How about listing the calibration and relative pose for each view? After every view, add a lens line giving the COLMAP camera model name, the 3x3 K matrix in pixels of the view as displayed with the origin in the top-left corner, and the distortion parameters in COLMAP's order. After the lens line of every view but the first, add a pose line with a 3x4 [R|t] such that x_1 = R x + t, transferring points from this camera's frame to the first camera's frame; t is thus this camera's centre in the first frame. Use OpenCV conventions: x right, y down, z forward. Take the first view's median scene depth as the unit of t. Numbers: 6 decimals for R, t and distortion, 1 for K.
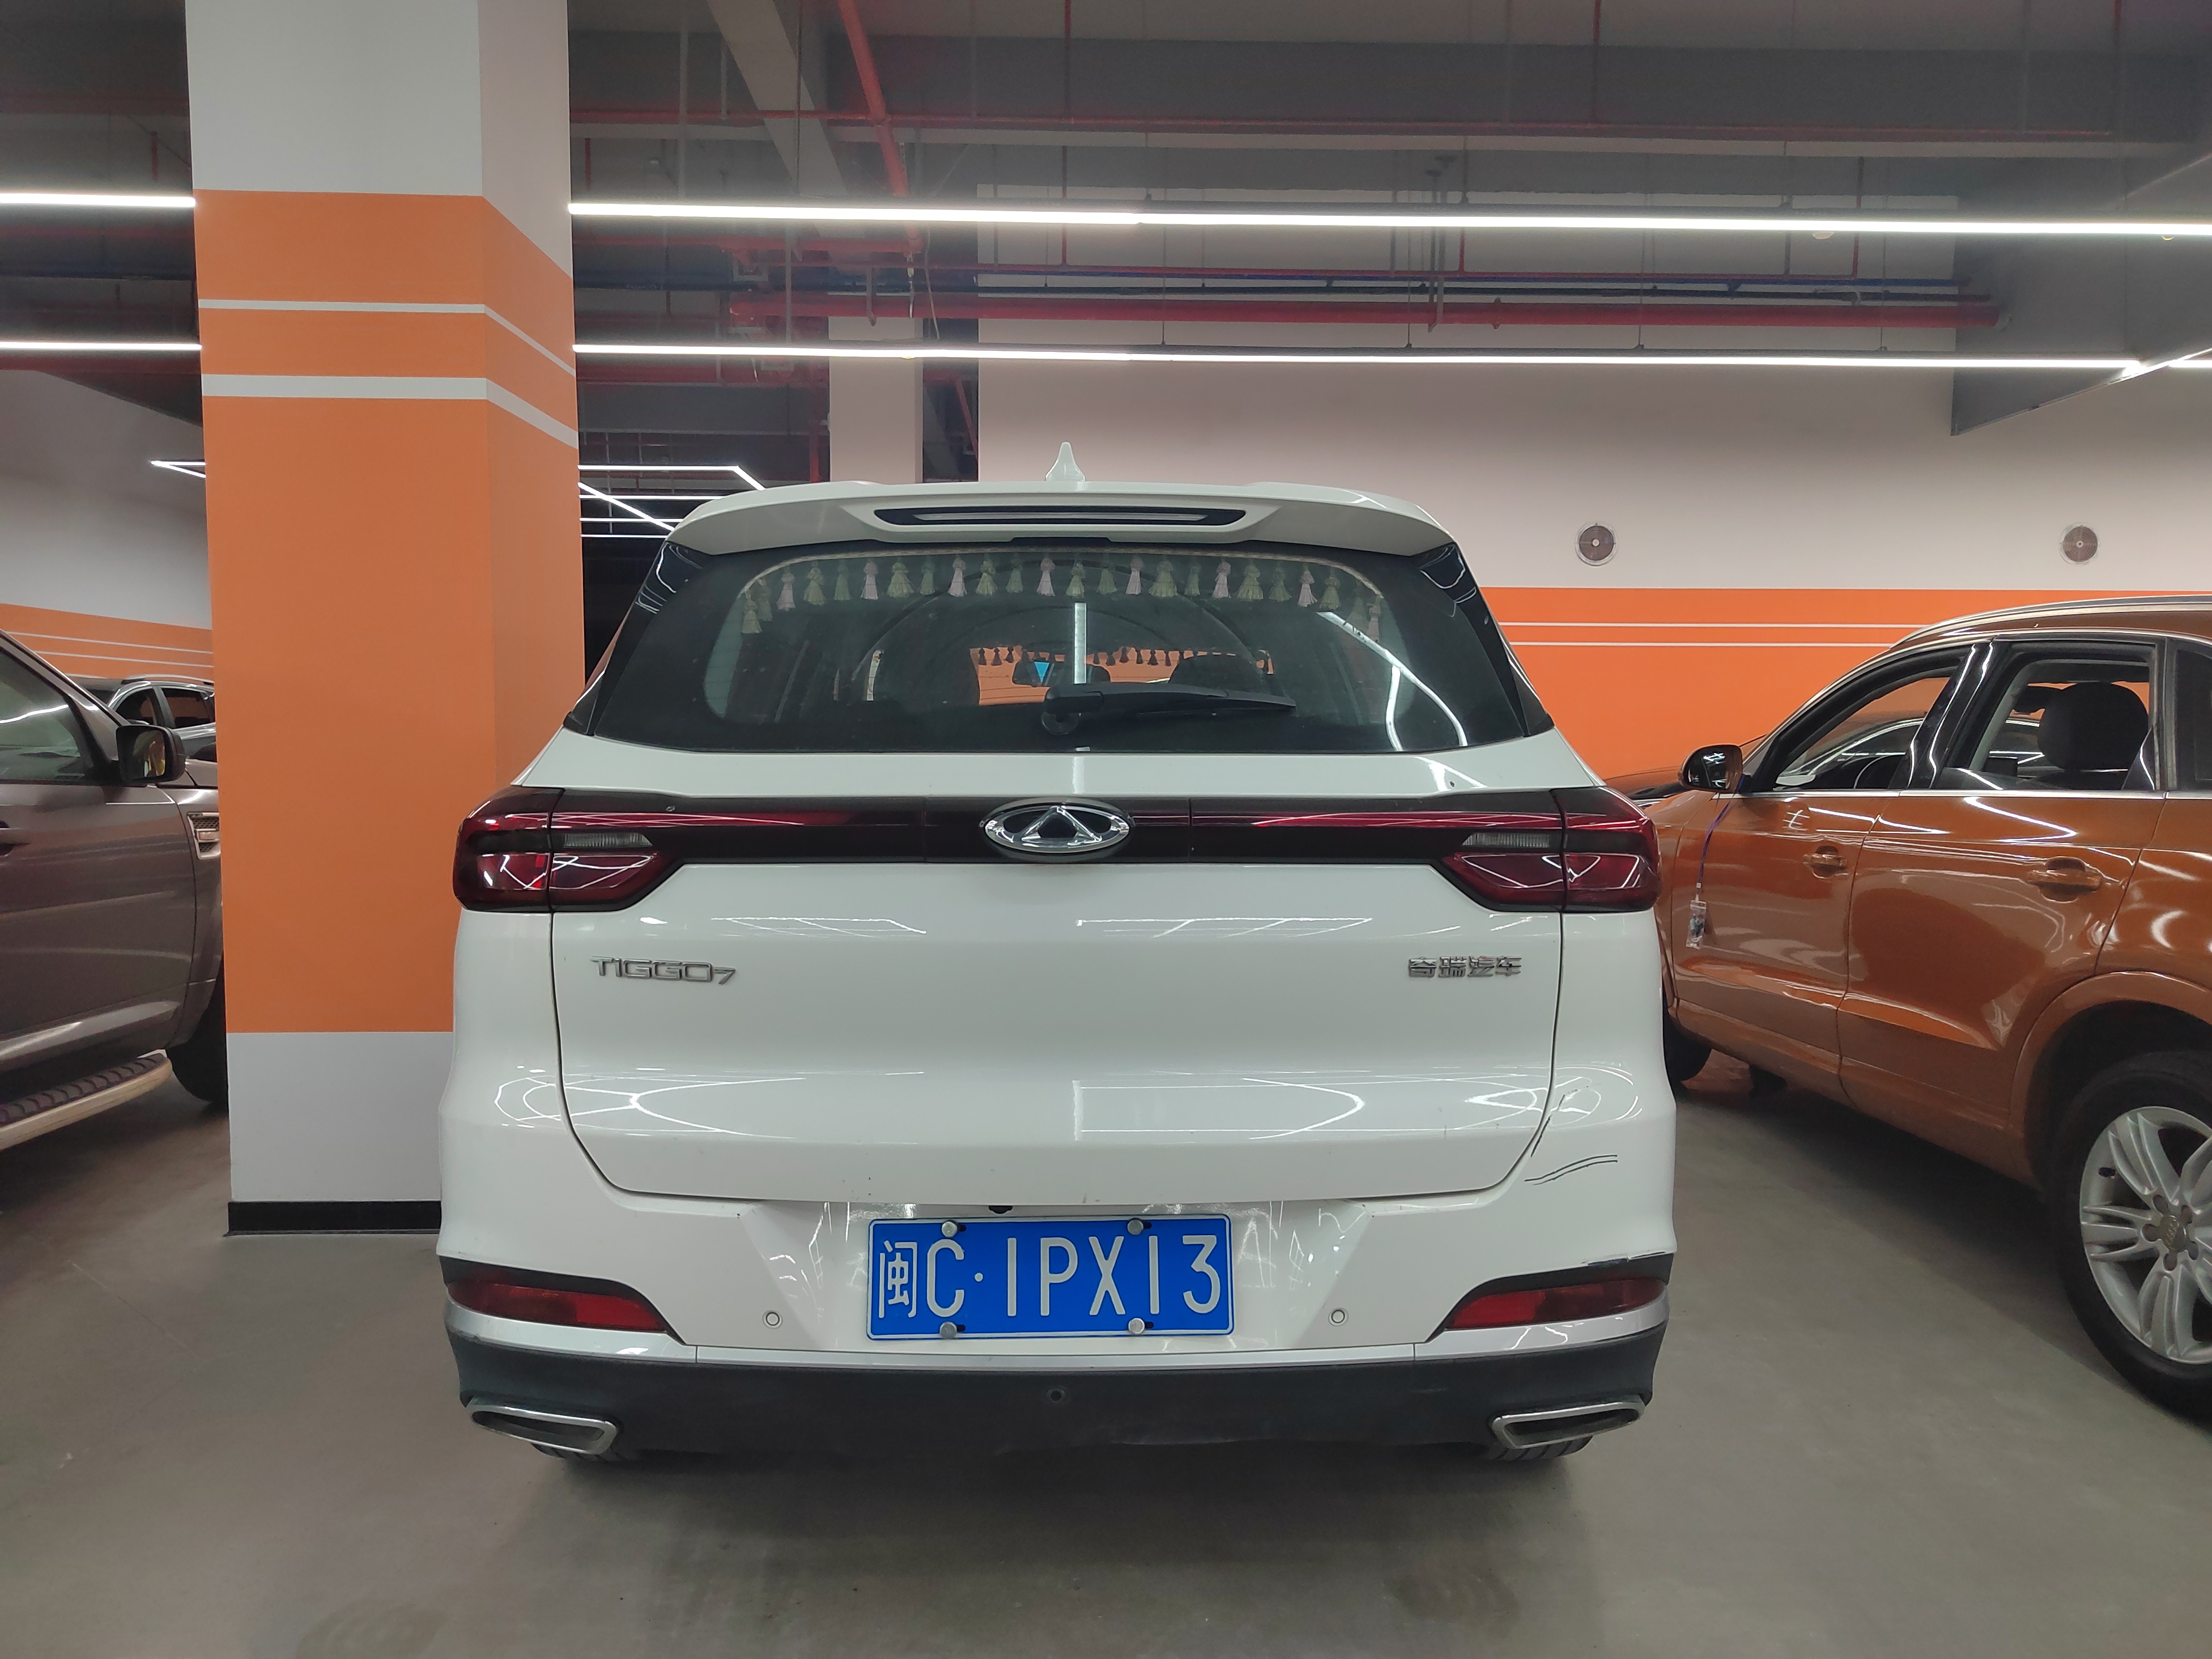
lens RADIAL K [[1509.1, 0, 1094.0], [0, 1509.1, 830.8], [0, 0, 1]] dist [0.055259, -0.056616]
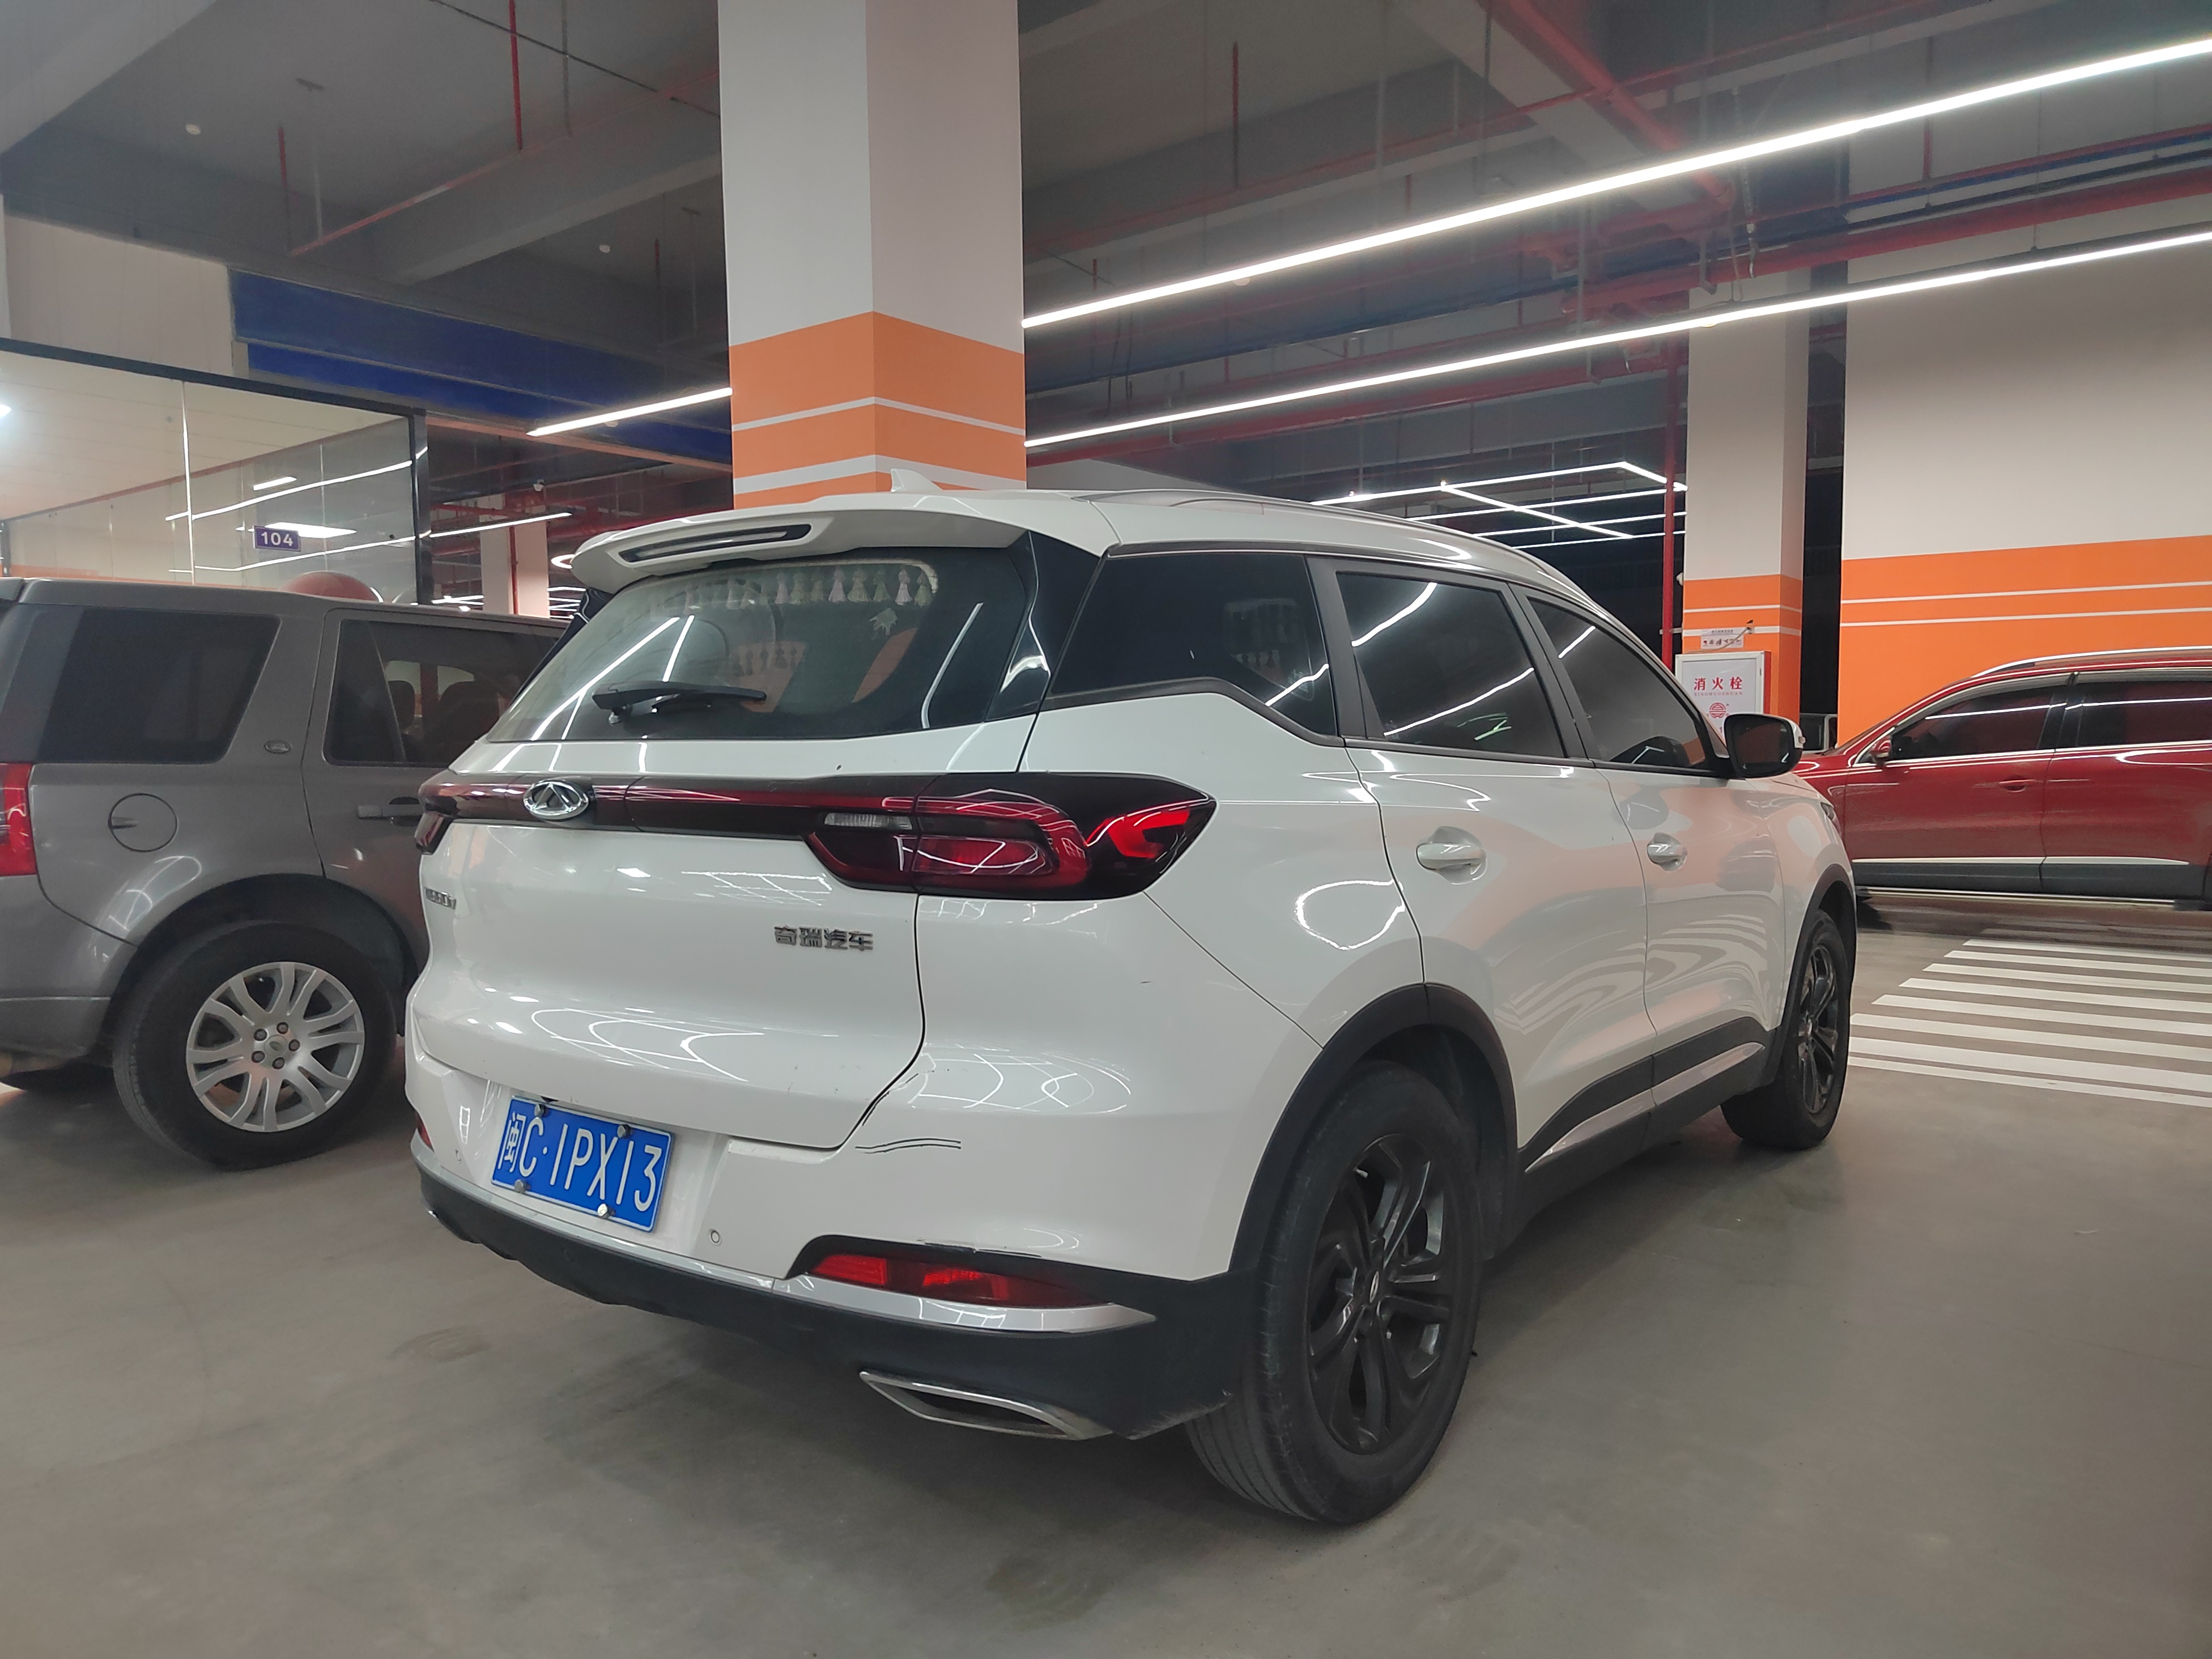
lens RADIAL K [[1502.0, 0, 1093.0], [0, 1502.0, 829.3], [0, 0, 1]] dist [0.067723, -0.052418]
pose [[0.767494, 0.030408, -0.640335, 1.049115], [-0.033785, 0.999405, 0.006966, -0.000668], [0.640165, 0.016288, 0.768064, 0.297576]]
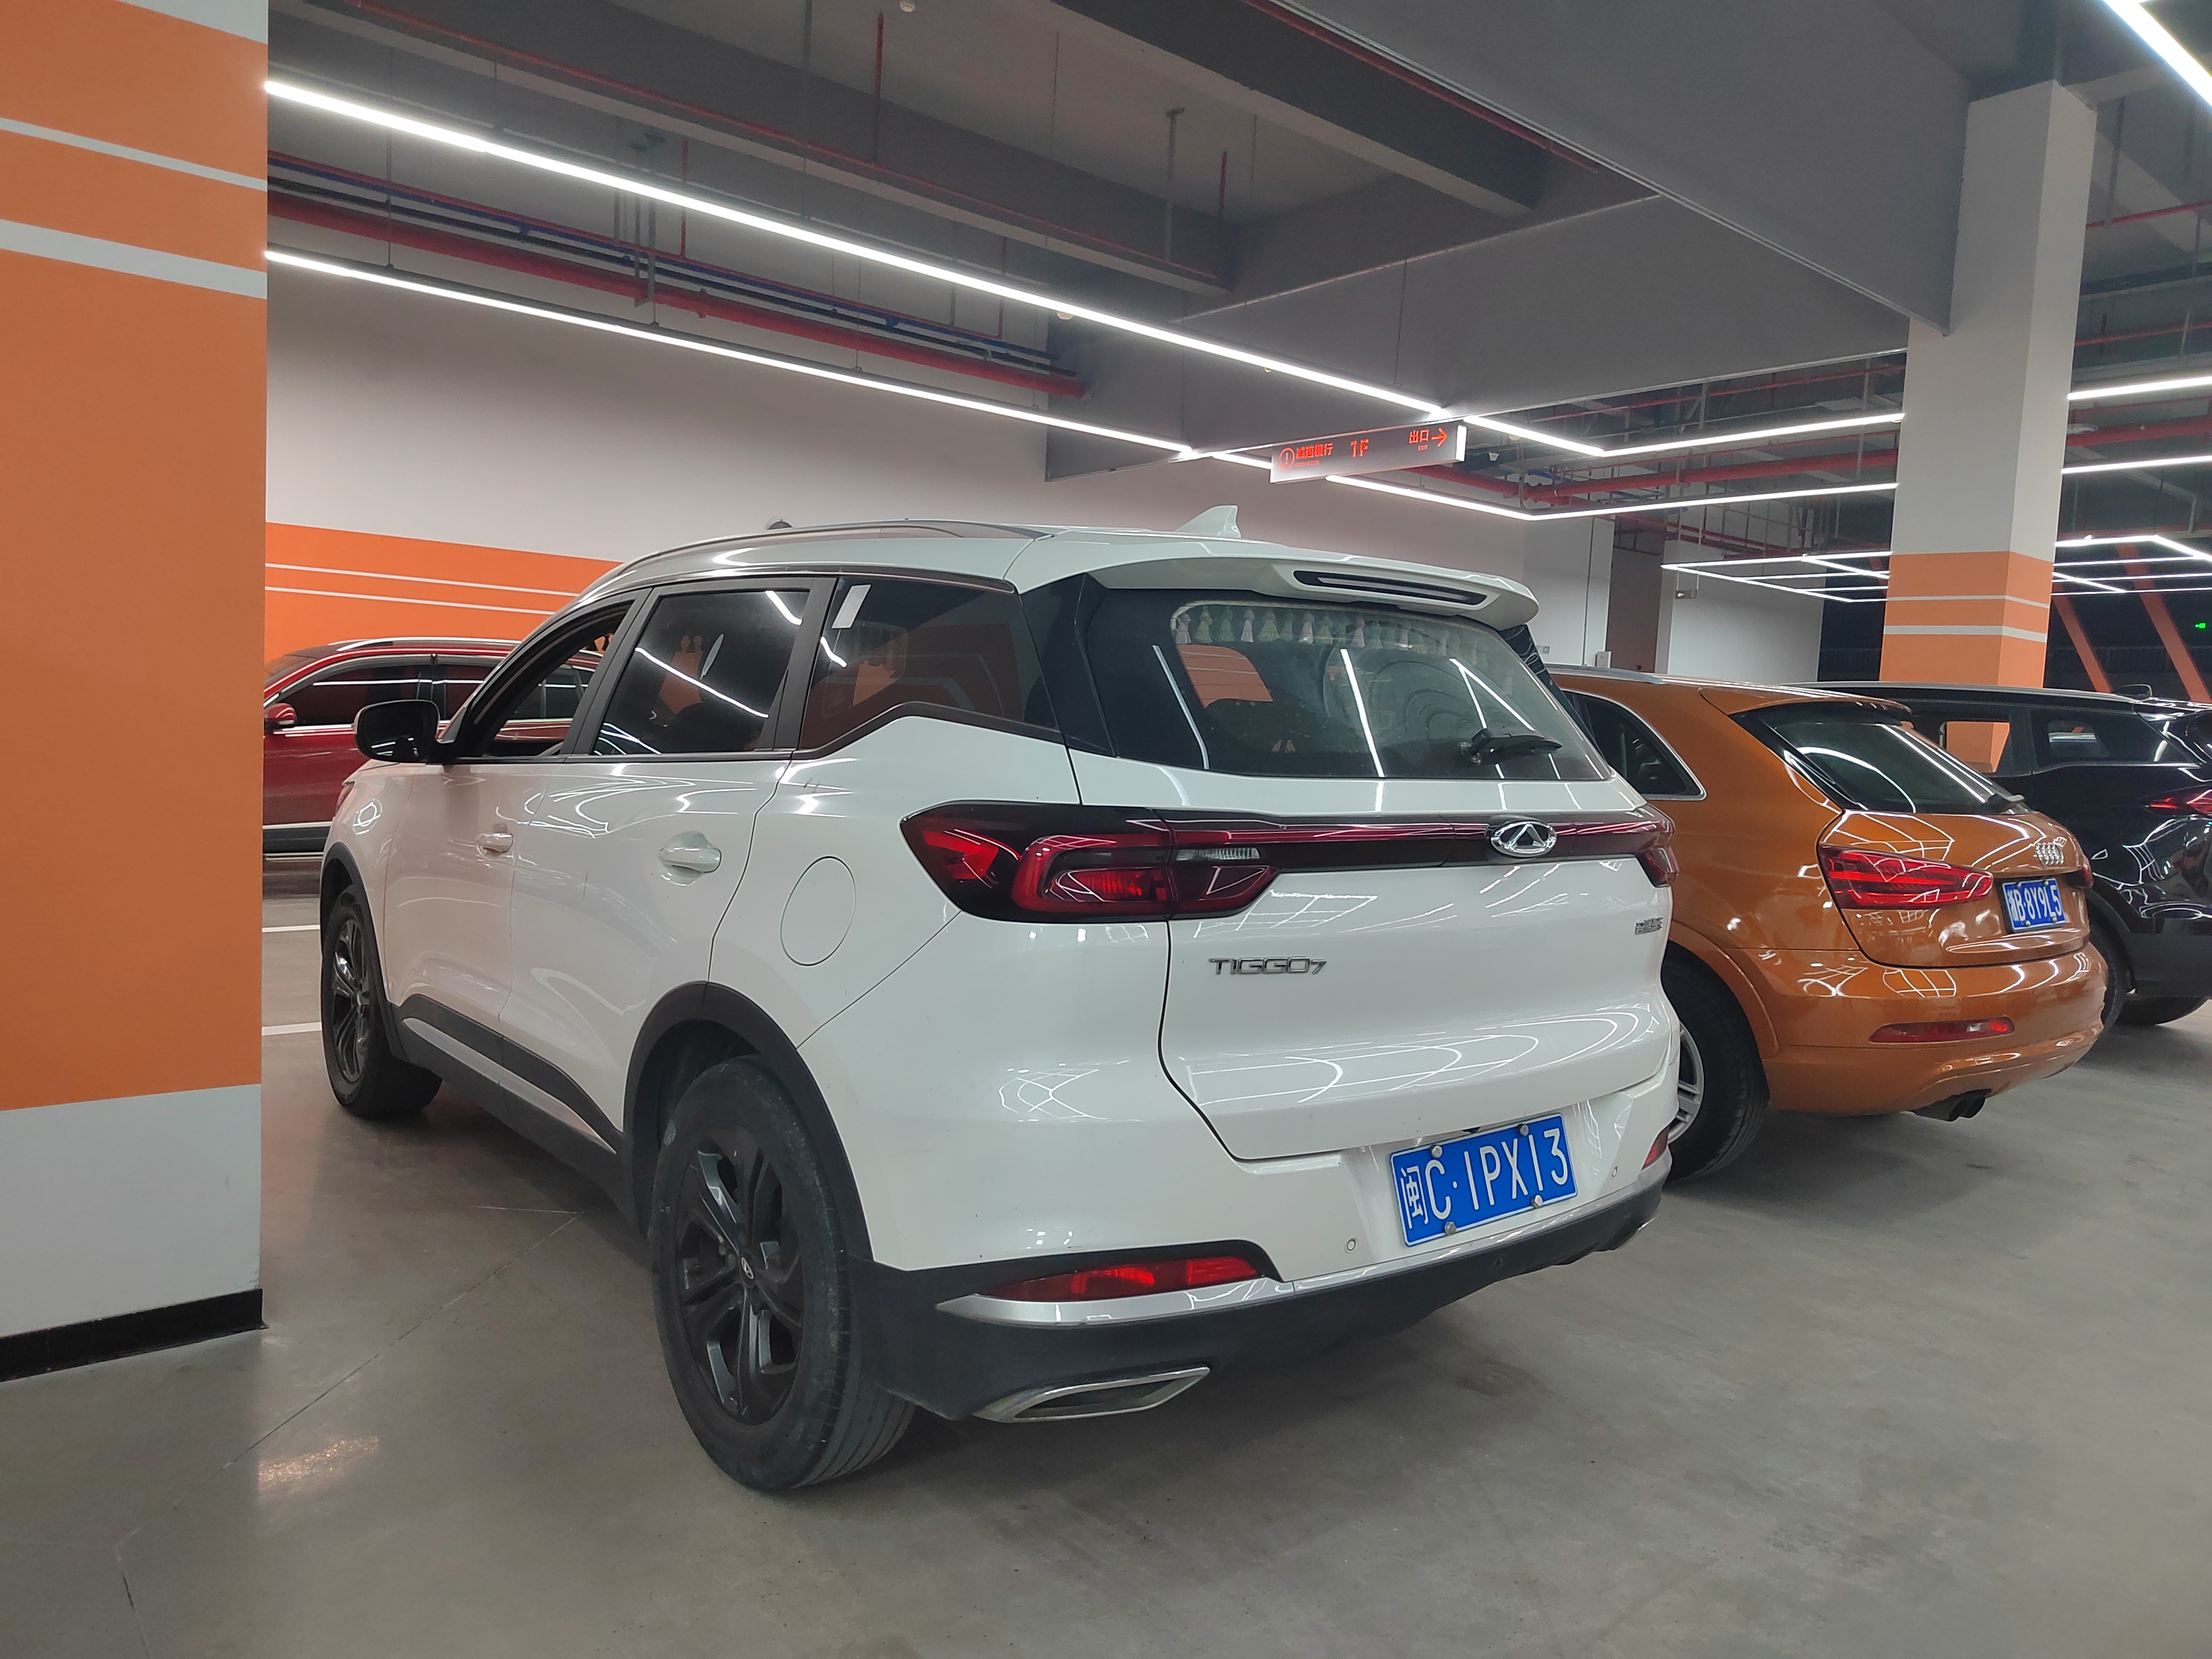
lens RADIAL K [[1502.0, 0, 1093.0], [0, 1502.0, 829.3], [0, 0, 1]] dist [0.067723, -0.052418]
pose [[0.782911, -0.015530, 0.621939, -1.076837], [0.003128, 0.999774, 0.021026, -0.036177], [-0.622125, -0.014516, 0.782783, 0.177933]]
